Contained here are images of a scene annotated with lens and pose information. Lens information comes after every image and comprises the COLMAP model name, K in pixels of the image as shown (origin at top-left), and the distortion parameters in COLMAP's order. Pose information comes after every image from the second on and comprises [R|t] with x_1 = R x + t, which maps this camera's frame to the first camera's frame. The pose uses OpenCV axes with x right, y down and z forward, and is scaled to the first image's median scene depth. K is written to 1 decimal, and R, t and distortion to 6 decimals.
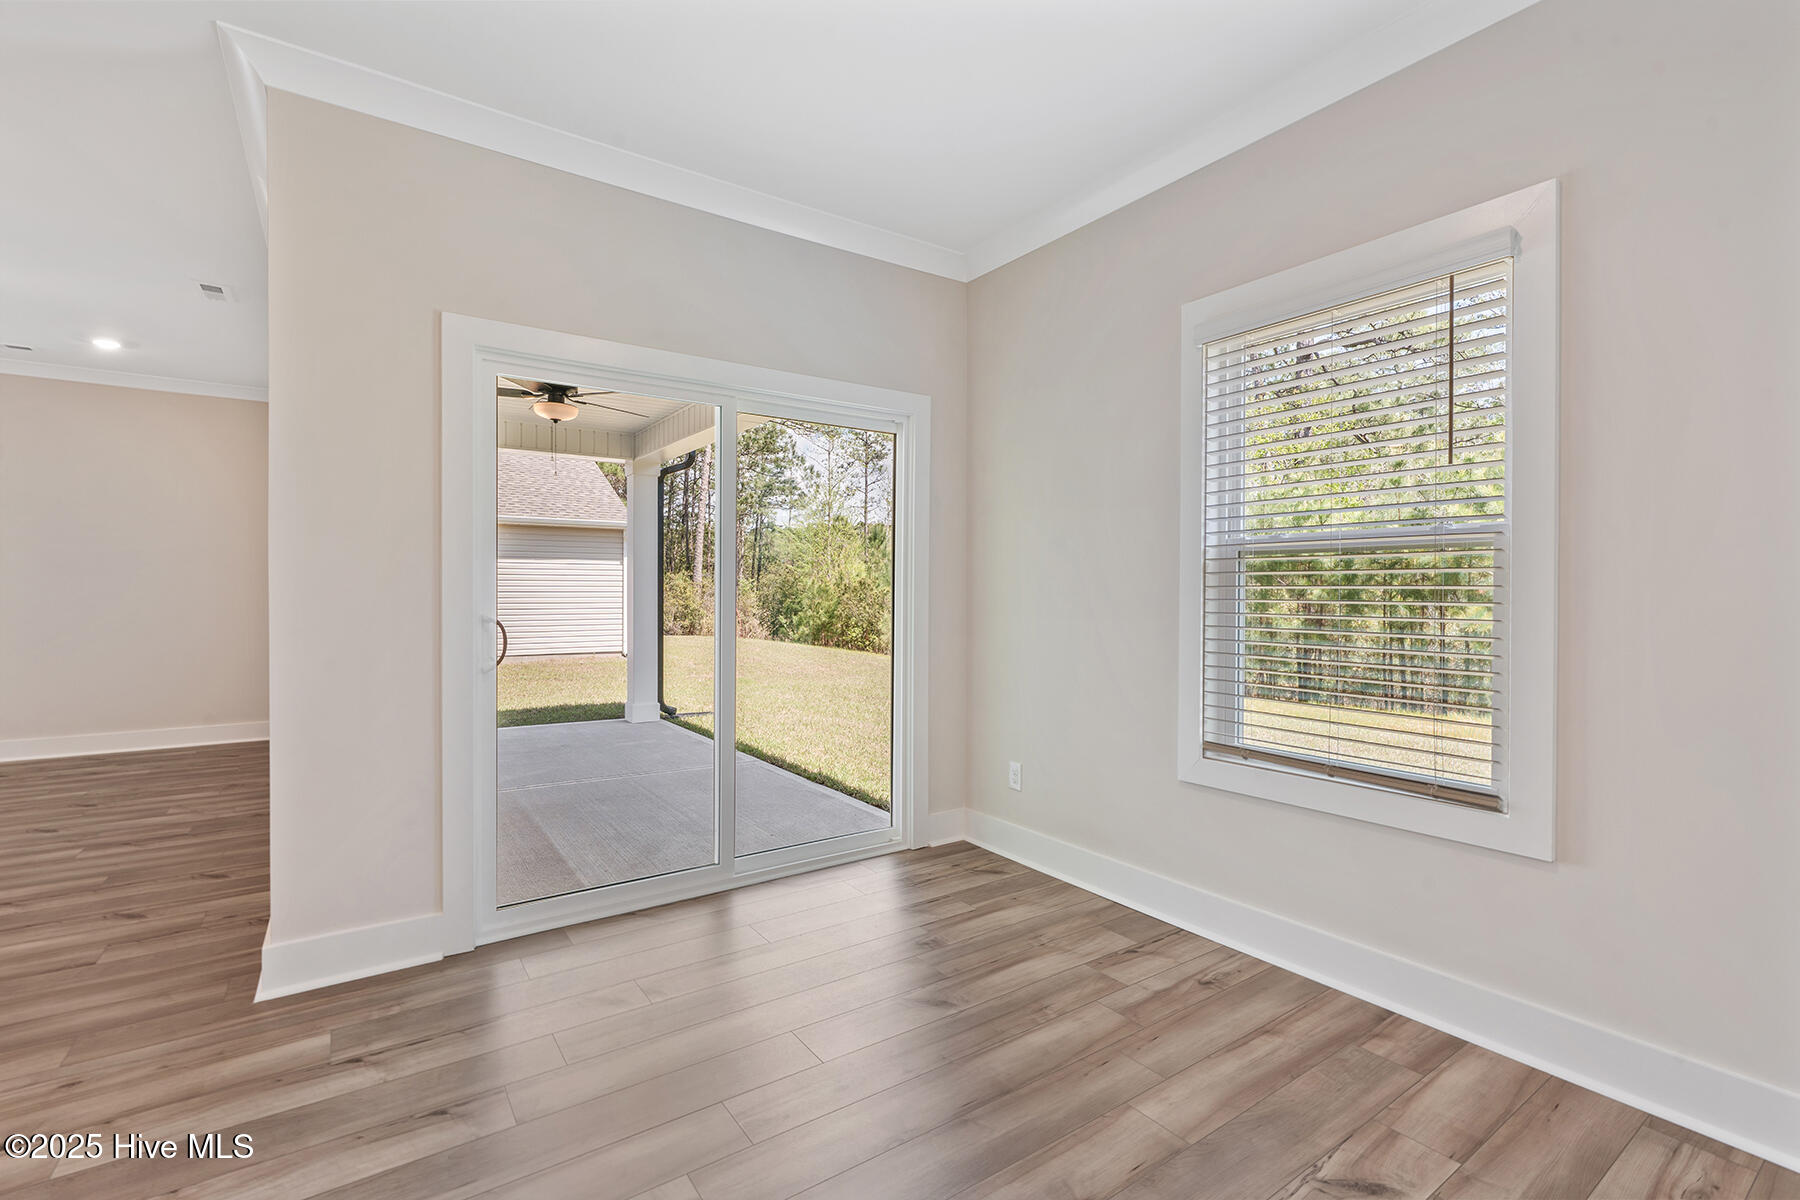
lens RADIAL K [[797.3, 0, 900.0], [0, 797.3, 600.0], [0, 0, 1]] dist [0.000218, 0.000273]
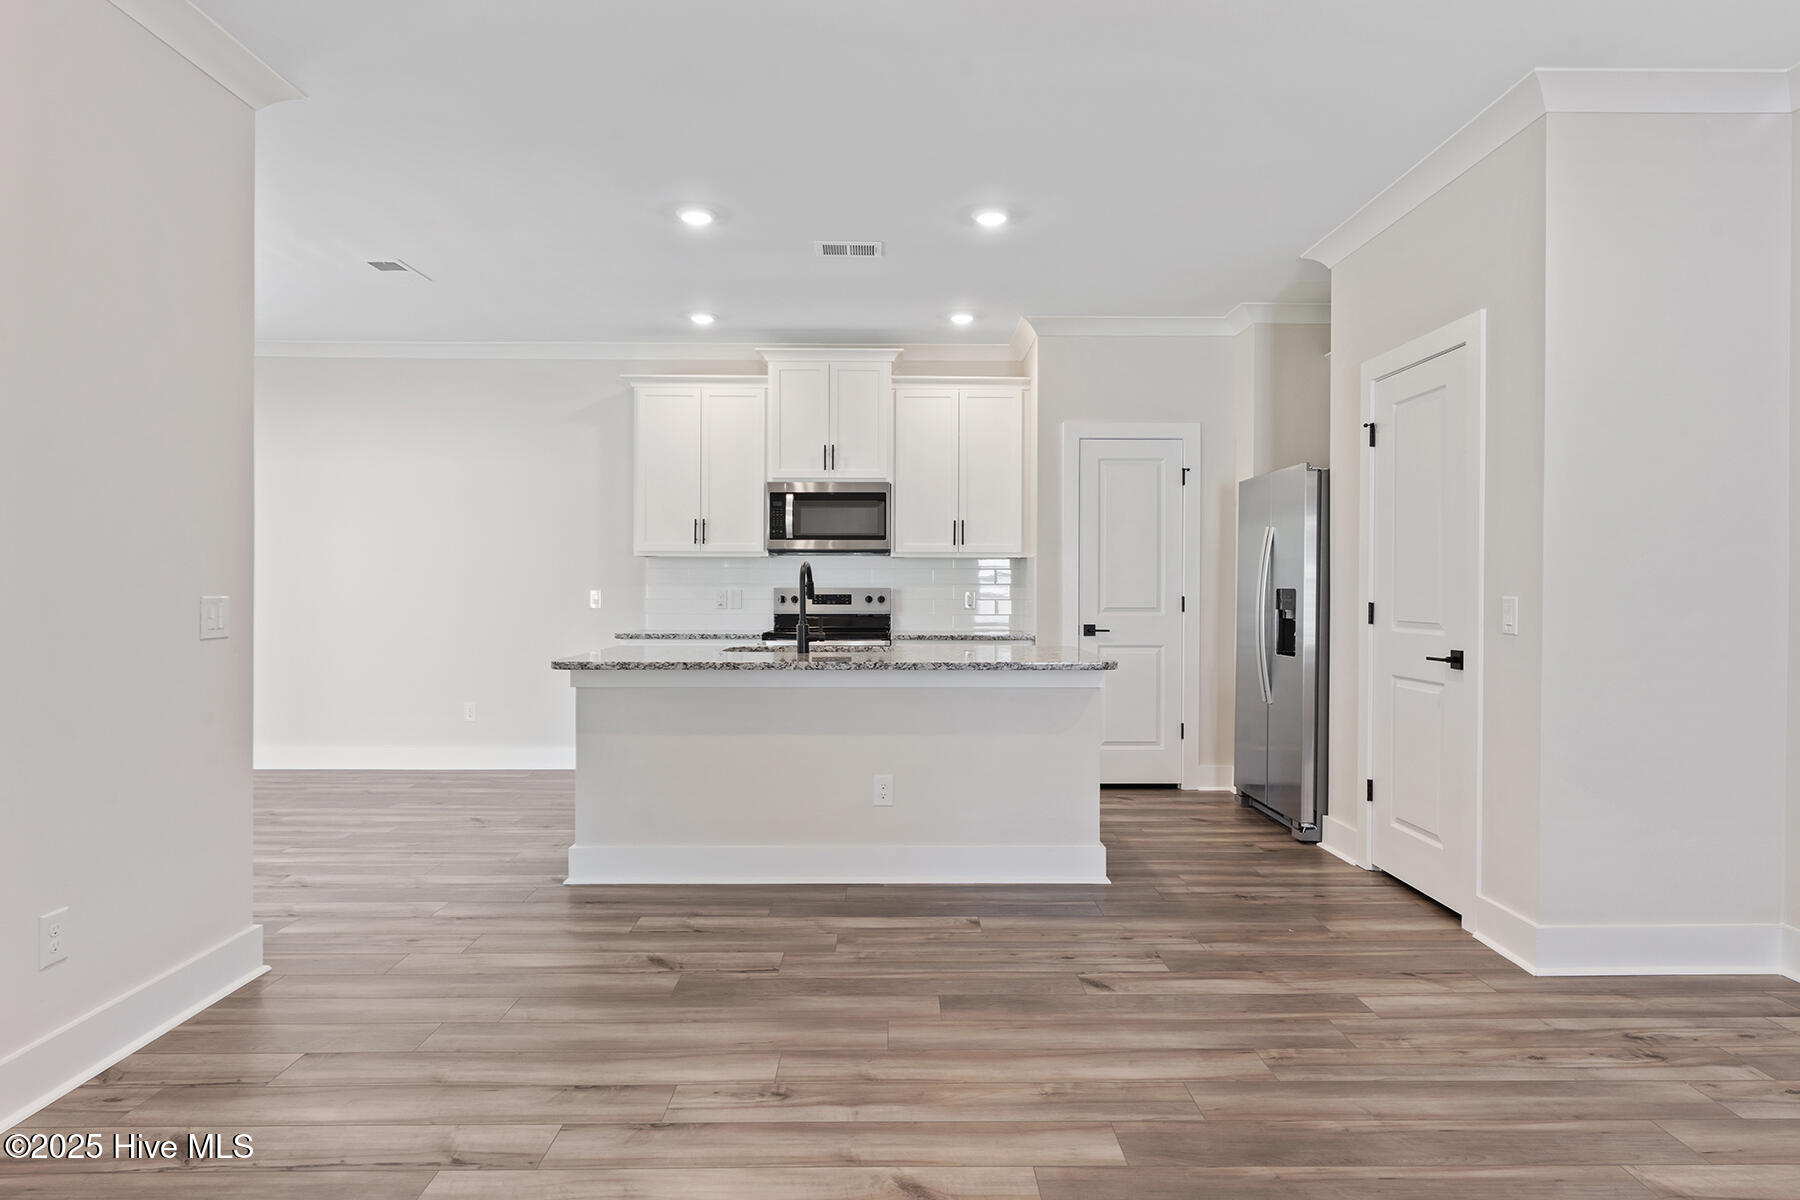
lens RADIAL K [[1035.5, 0, 906.4], [0, 1035.5, 594.8], [0, 0, 1]] dist [0.000237, 0.000222]
pose [[-0.829715, -0.008787, 0.558118, -1.932979], [0.001870, 0.999827, 0.018522, -0.020572], [-0.558184, 0.016411, -0.829555, 1.409153]]
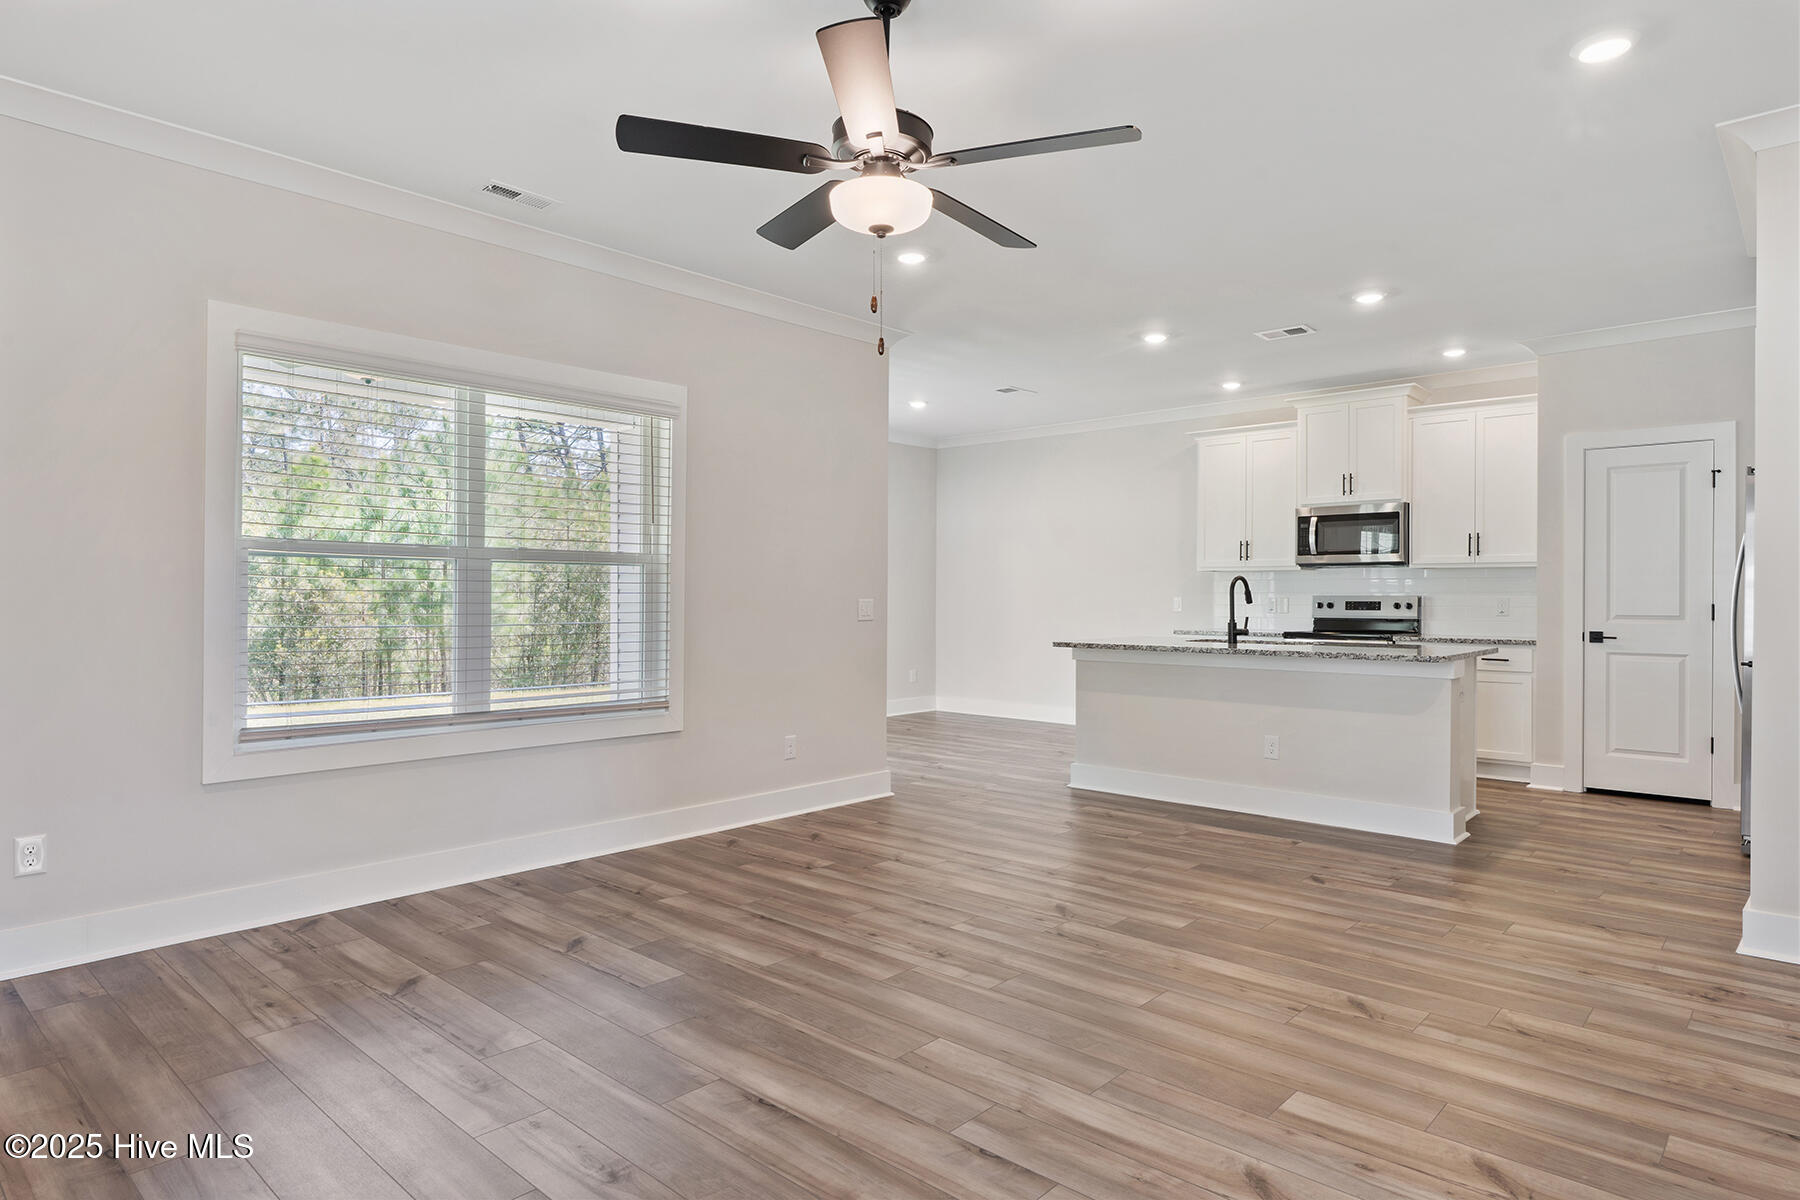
lens RADIAL K [[1035.5, 0, 906.4], [0, 1035.5, 594.8], [0, 0, 1]] dist [0.000237, 0.000222]
pose [[-0.225834, -0.003747, 0.974159, -2.872794], [0.008835, 0.999944, 0.005894, -0.021605], [-0.974126, 0.009938, -0.225789, 1.319947]]
